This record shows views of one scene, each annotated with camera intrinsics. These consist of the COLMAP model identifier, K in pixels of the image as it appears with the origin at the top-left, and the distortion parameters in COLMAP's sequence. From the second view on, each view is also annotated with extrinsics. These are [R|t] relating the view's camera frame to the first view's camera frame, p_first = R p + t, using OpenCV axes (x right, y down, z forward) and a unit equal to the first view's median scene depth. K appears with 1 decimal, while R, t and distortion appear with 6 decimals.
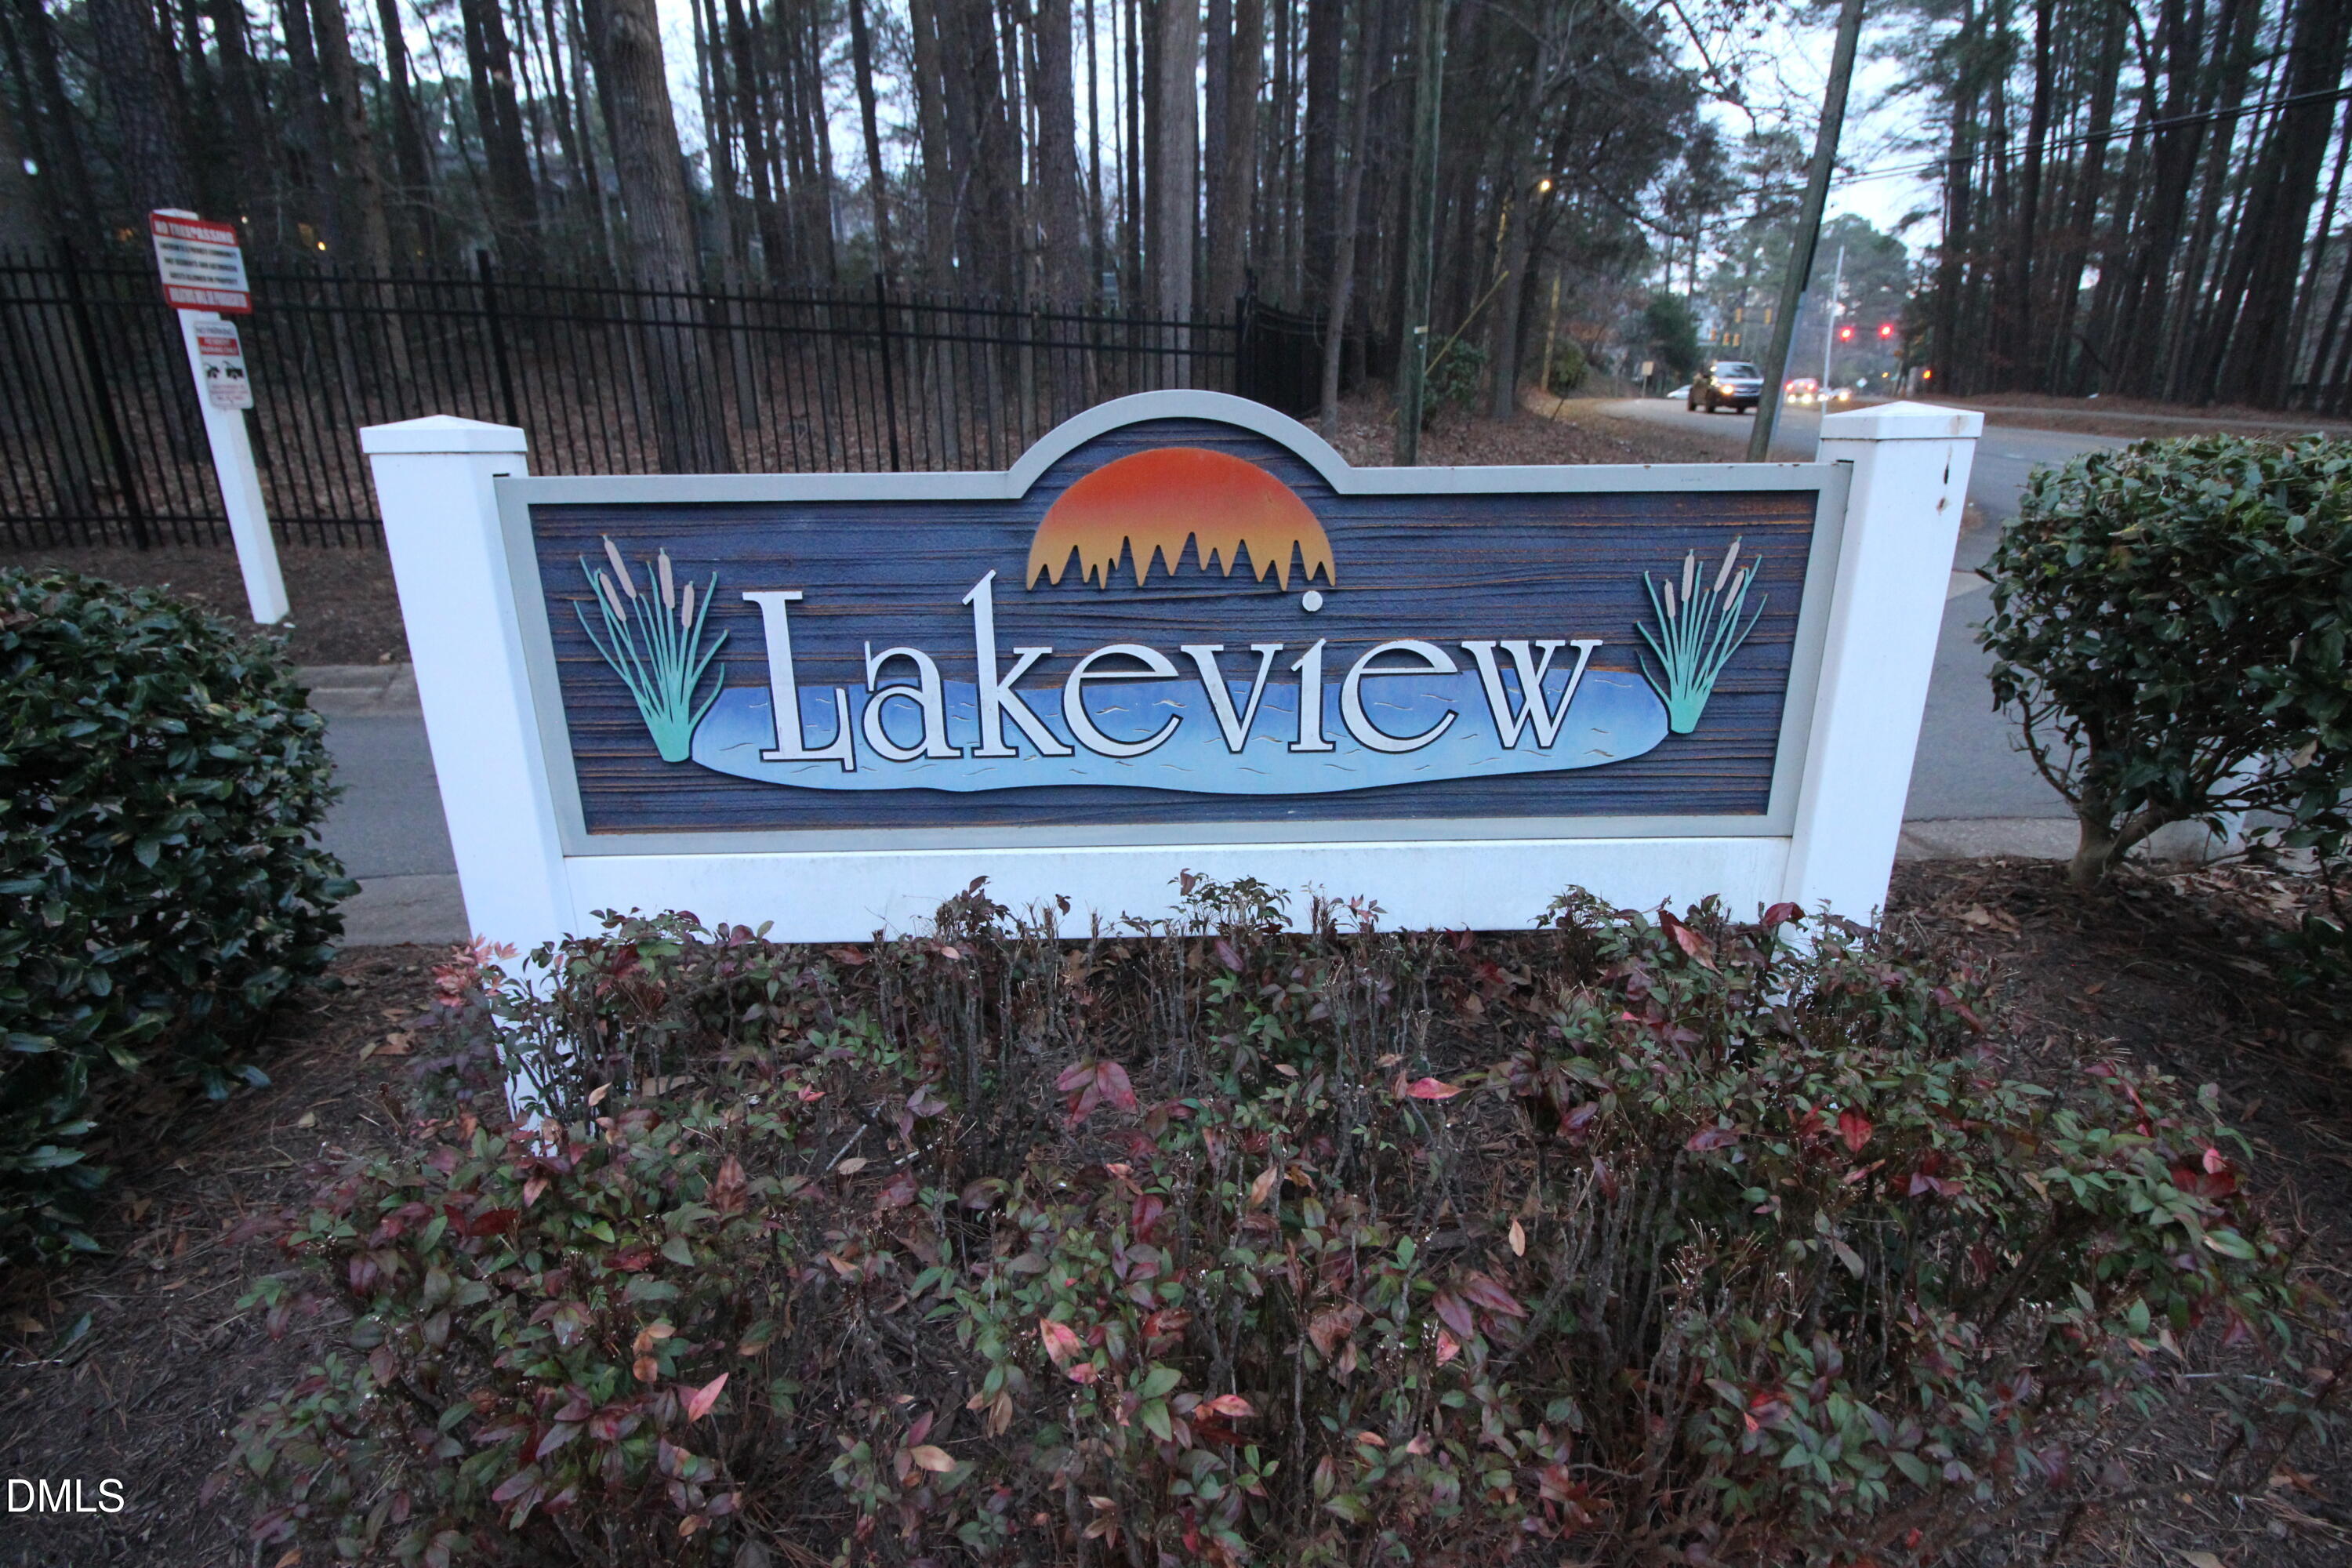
lens RADIAL K [[1096.1, 0, 1176.0], [0, 1096.1, 784.0], [0, 0, 1]] dist [-0.000375, -0.014192]
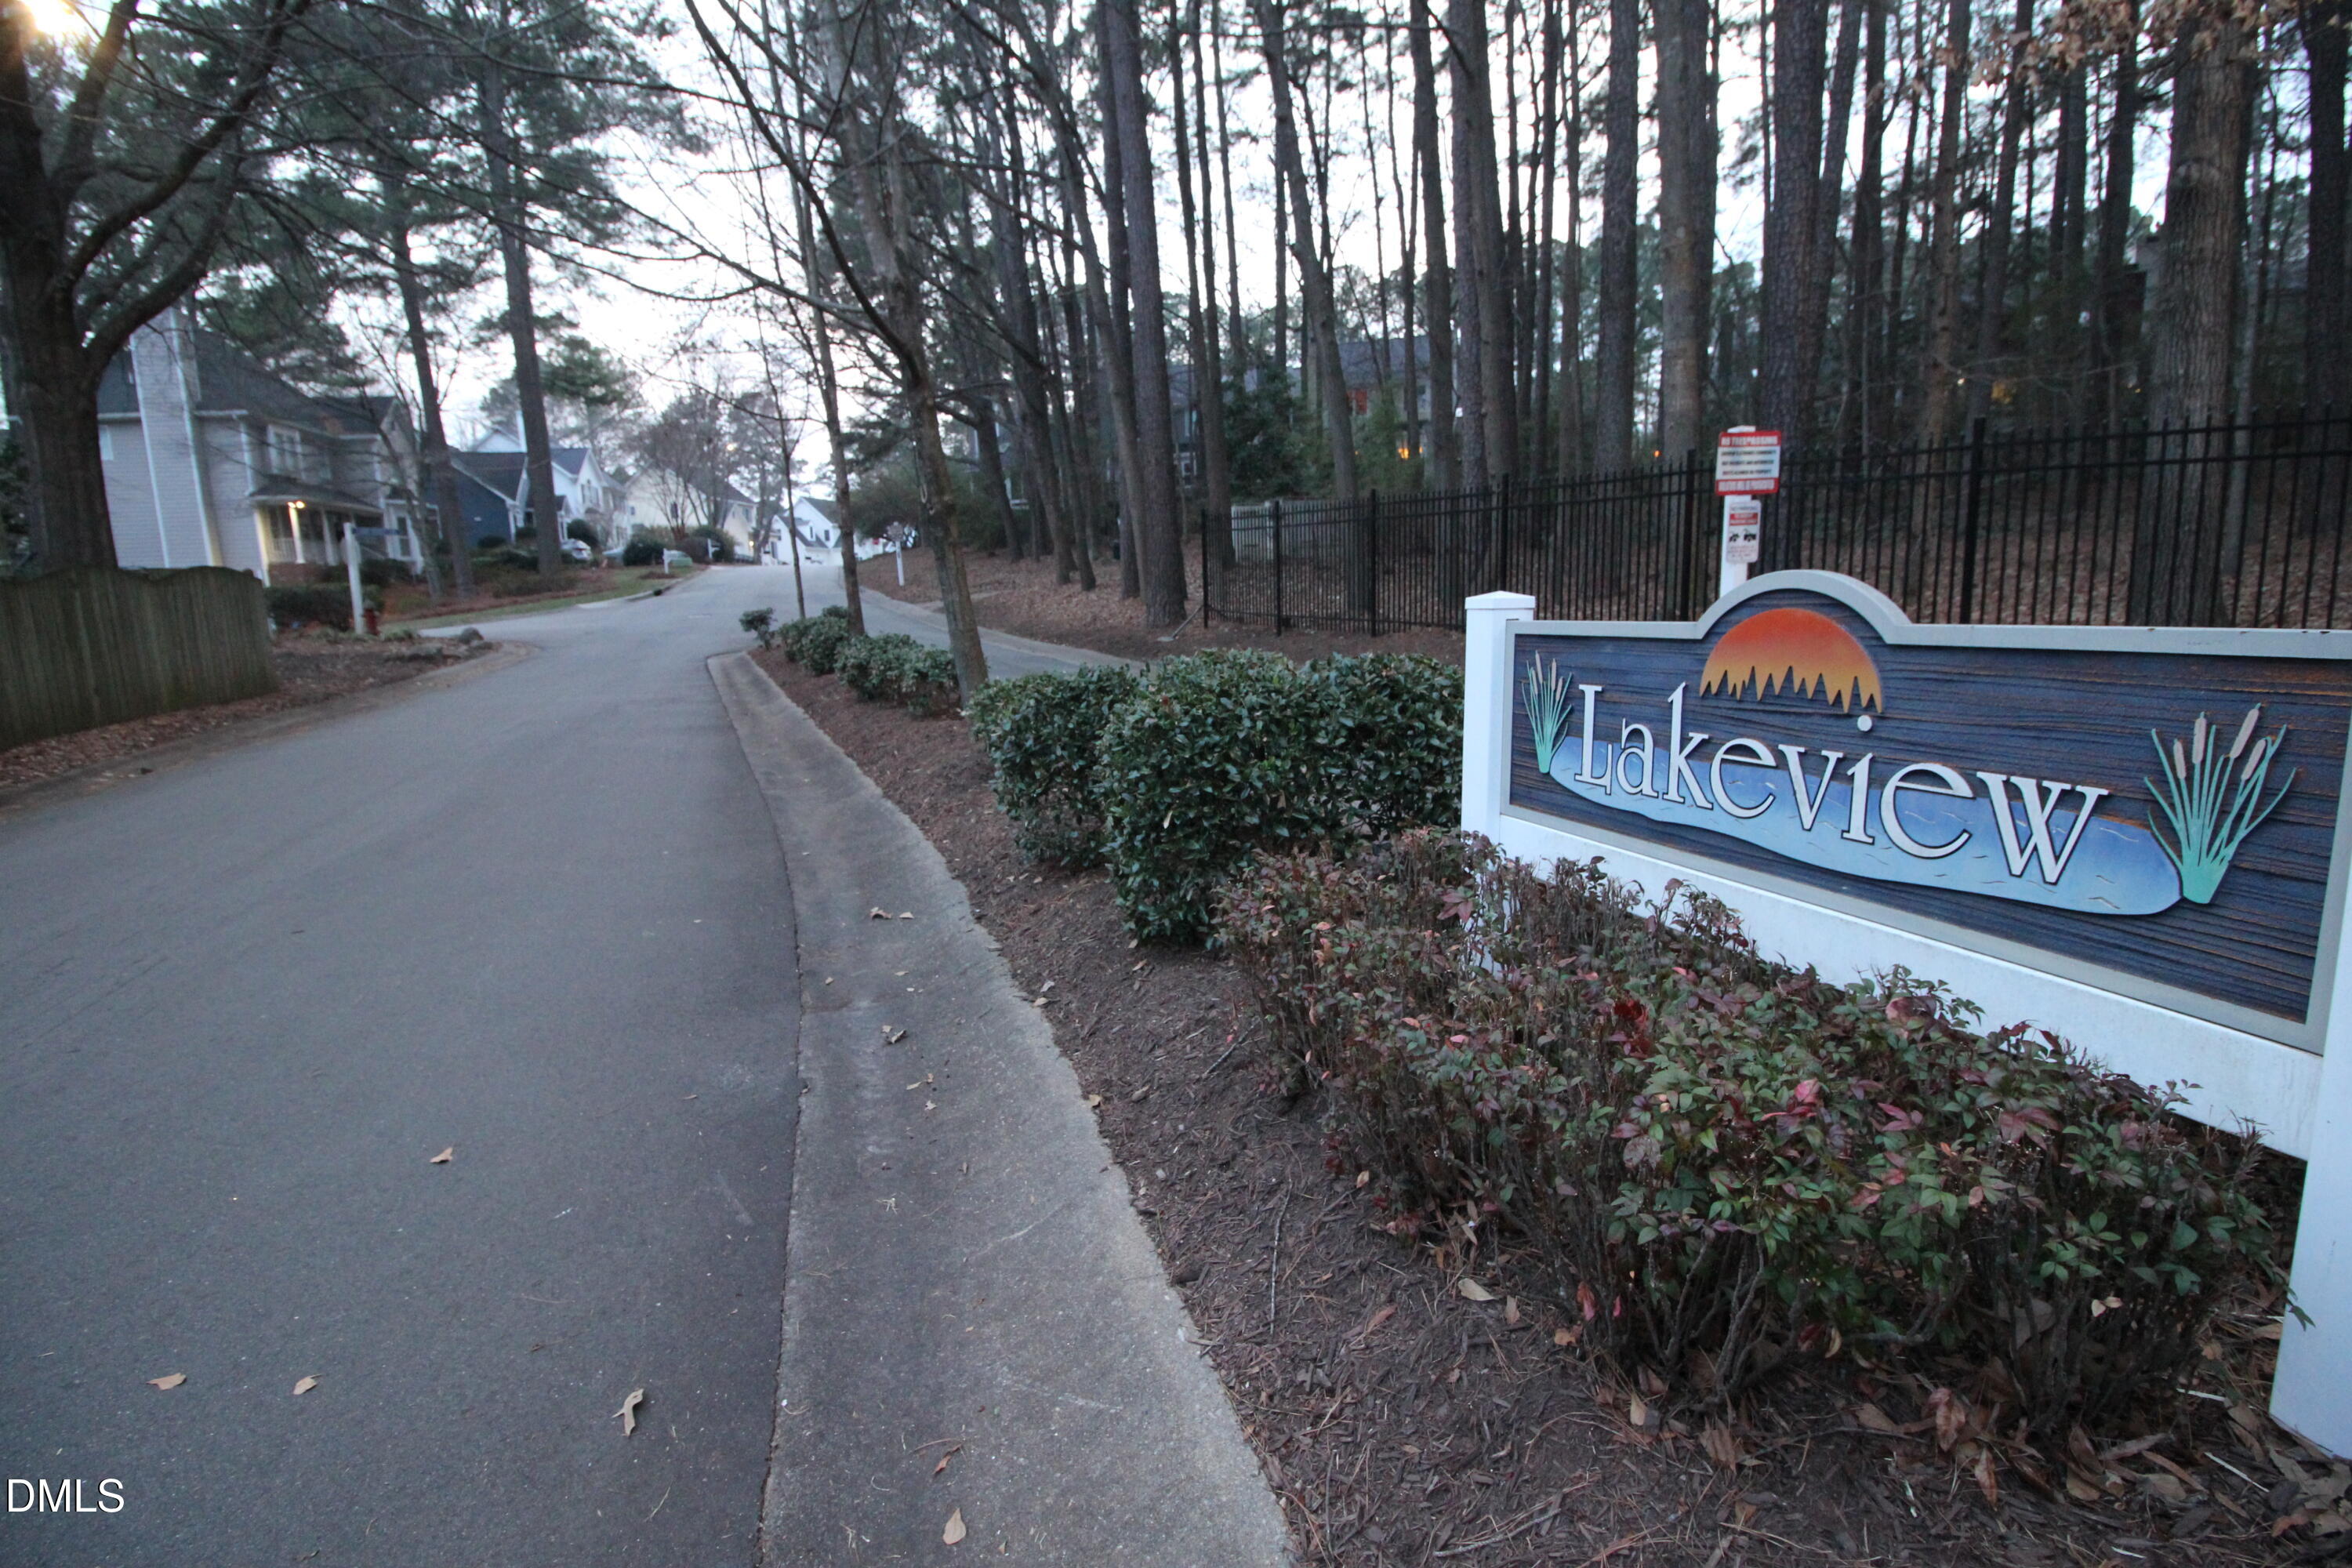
lens RADIAL K [[1096.1, 0, 1176.0], [0, 1096.1, 784.0], [0, 0, 1]] dist [-0.000375, -0.014192]
pose [[0.287131, 0.156535, -0.945015, 1.107997], [-0.265251, 0.960972, 0.078585, 0.016710], [0.920434, 0.228102, 0.317446, -0.145285]]
